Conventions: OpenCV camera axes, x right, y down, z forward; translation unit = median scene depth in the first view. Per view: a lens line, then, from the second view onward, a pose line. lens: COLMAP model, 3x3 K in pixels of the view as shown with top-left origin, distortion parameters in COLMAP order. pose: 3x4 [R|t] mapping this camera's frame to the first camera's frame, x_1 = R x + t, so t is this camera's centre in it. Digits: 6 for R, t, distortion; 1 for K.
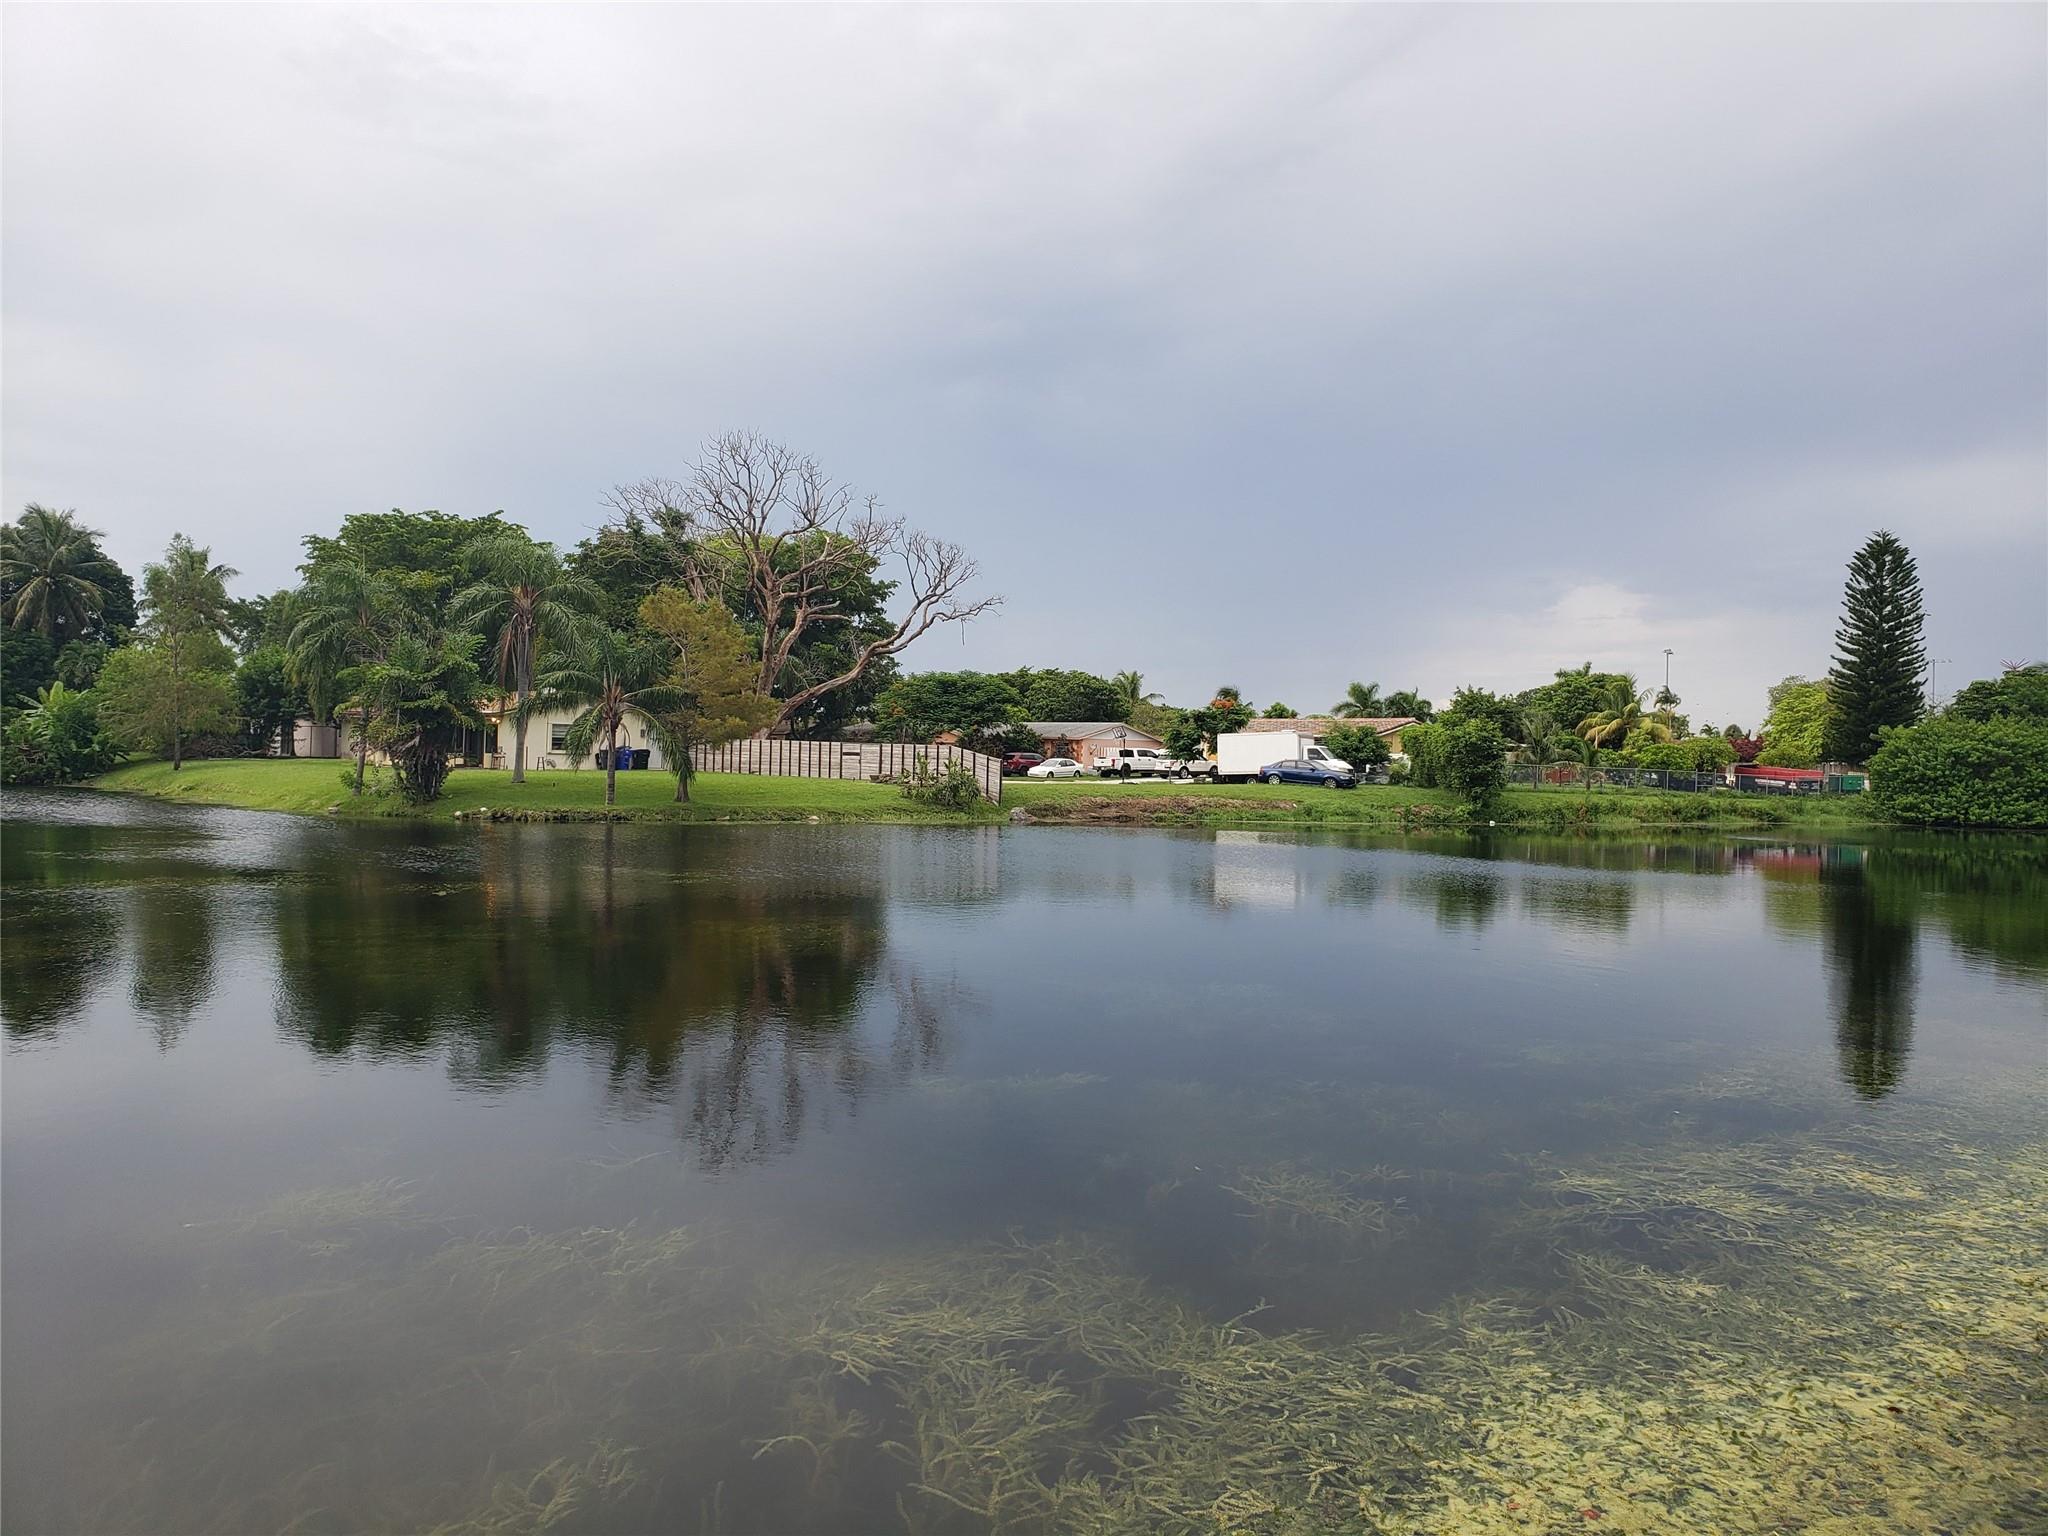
lens RADIAL K [[1627.0, 0, 1020.0], [0, 1627.0, 732.2], [0, 0, 1]] dist [0.103384, -0.158508]
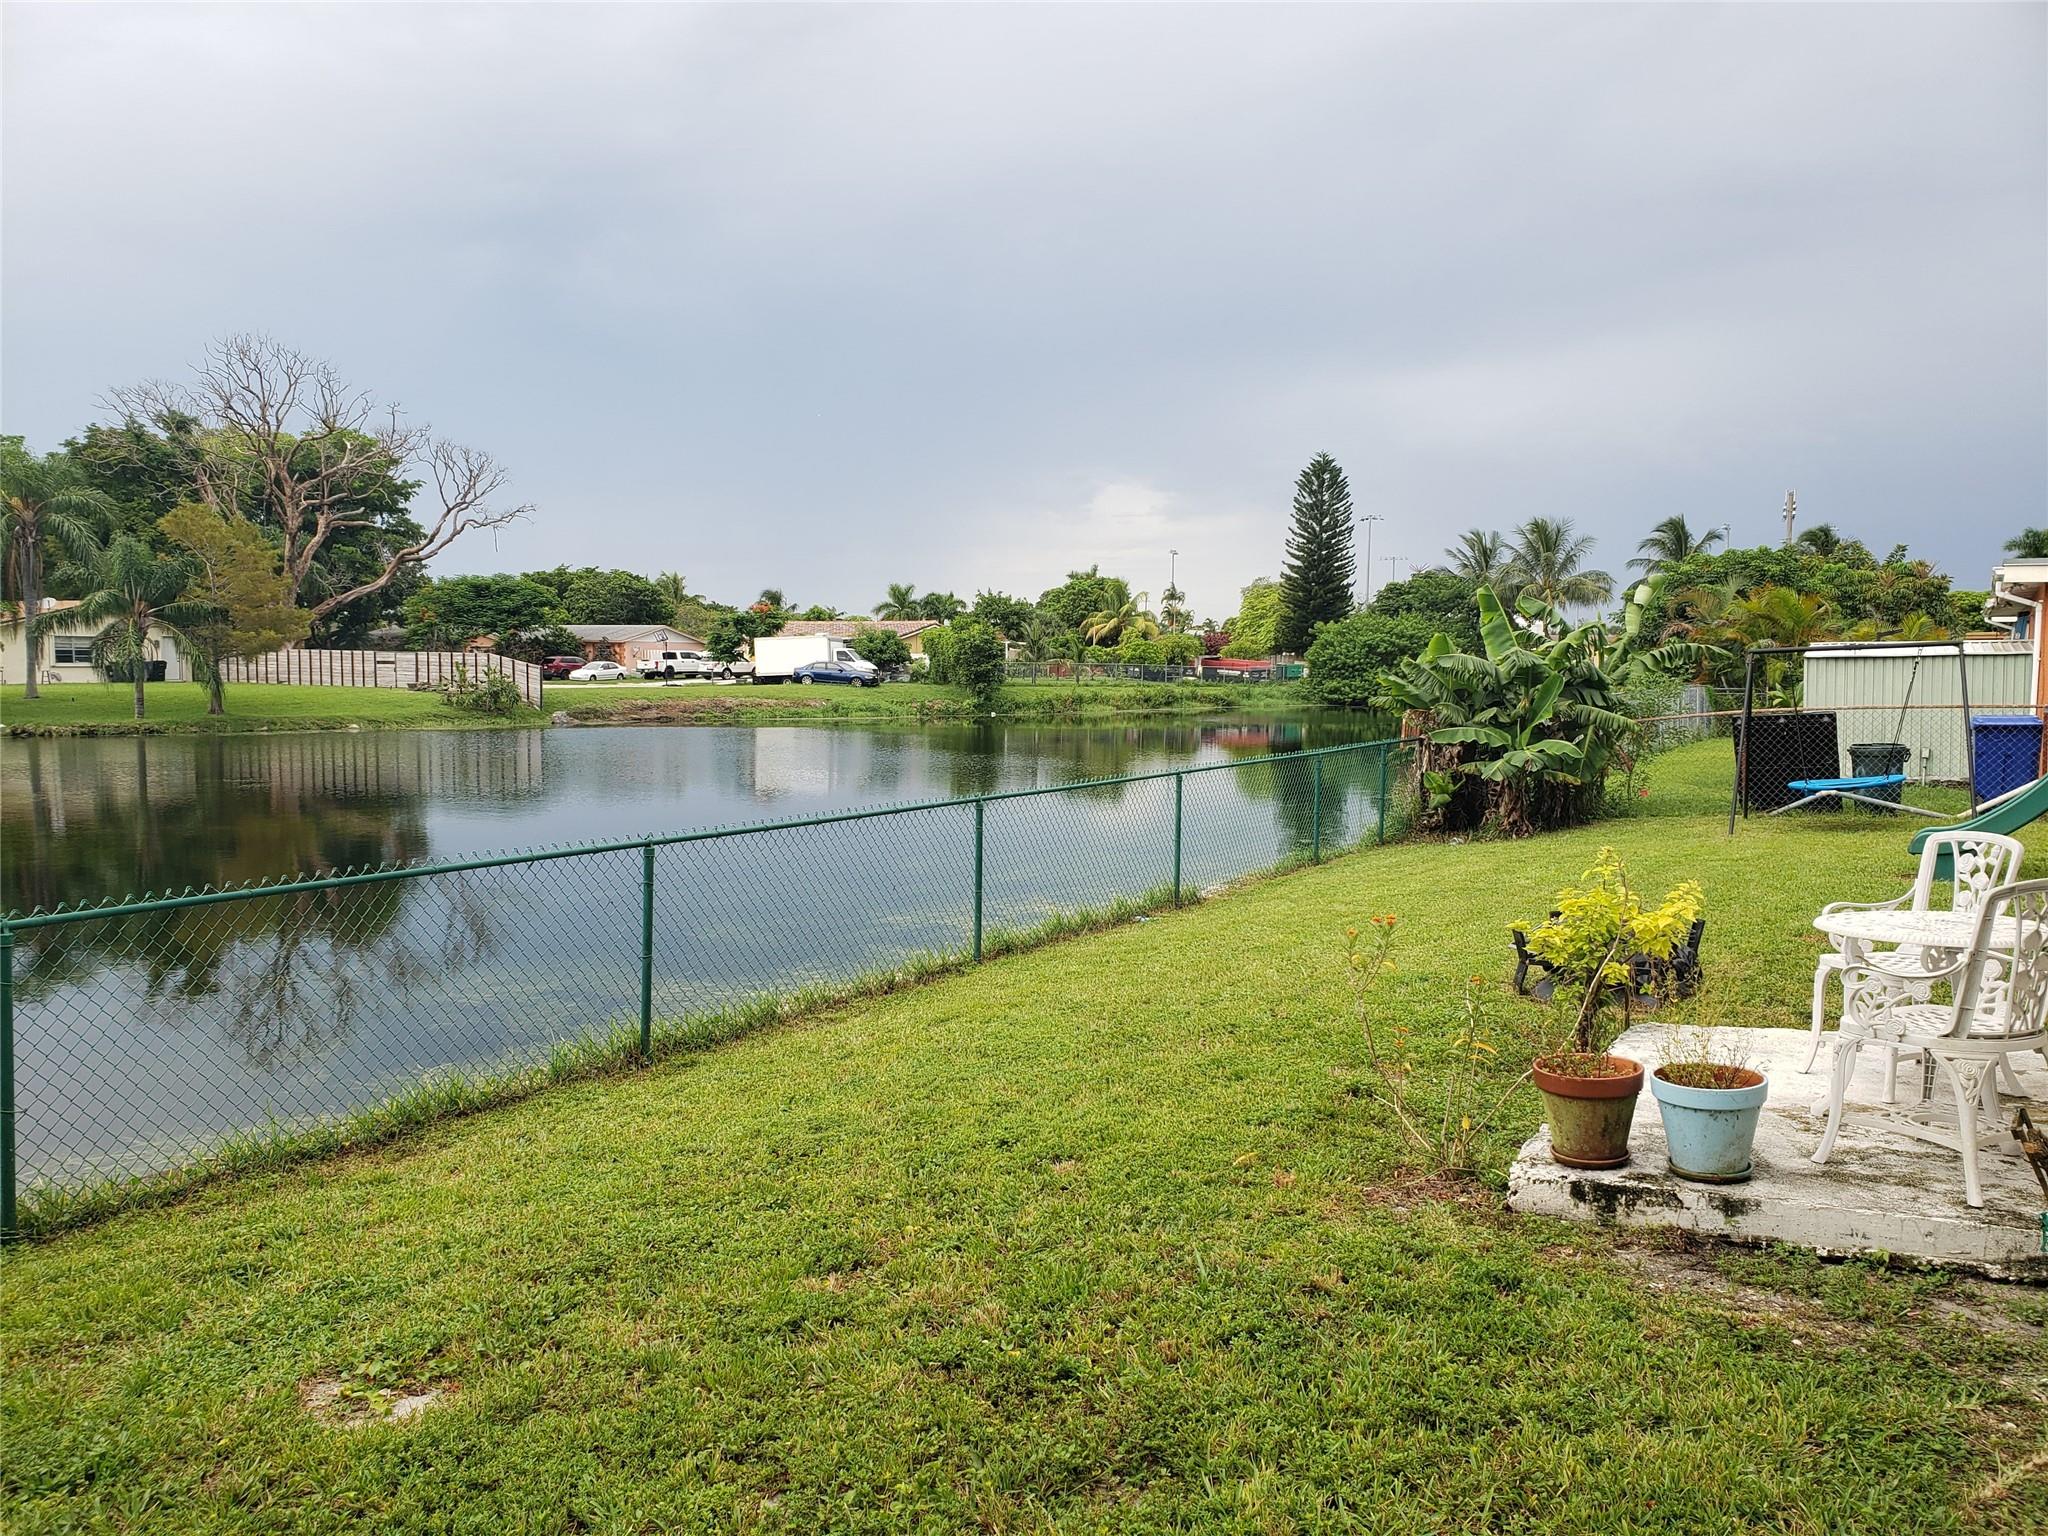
lens RADIAL K [[1721.5, 0, 1017.0], [0, 1721.5, 770.2], [0, 0, 1]] dist [0.168633, -0.357173]
pose [[0.967916, -0.034668, 0.248871, 0.003530], [0.013673, 0.996236, 0.085598, -0.007187], [-0.250902, -0.079449, 0.964747, -0.145757]]
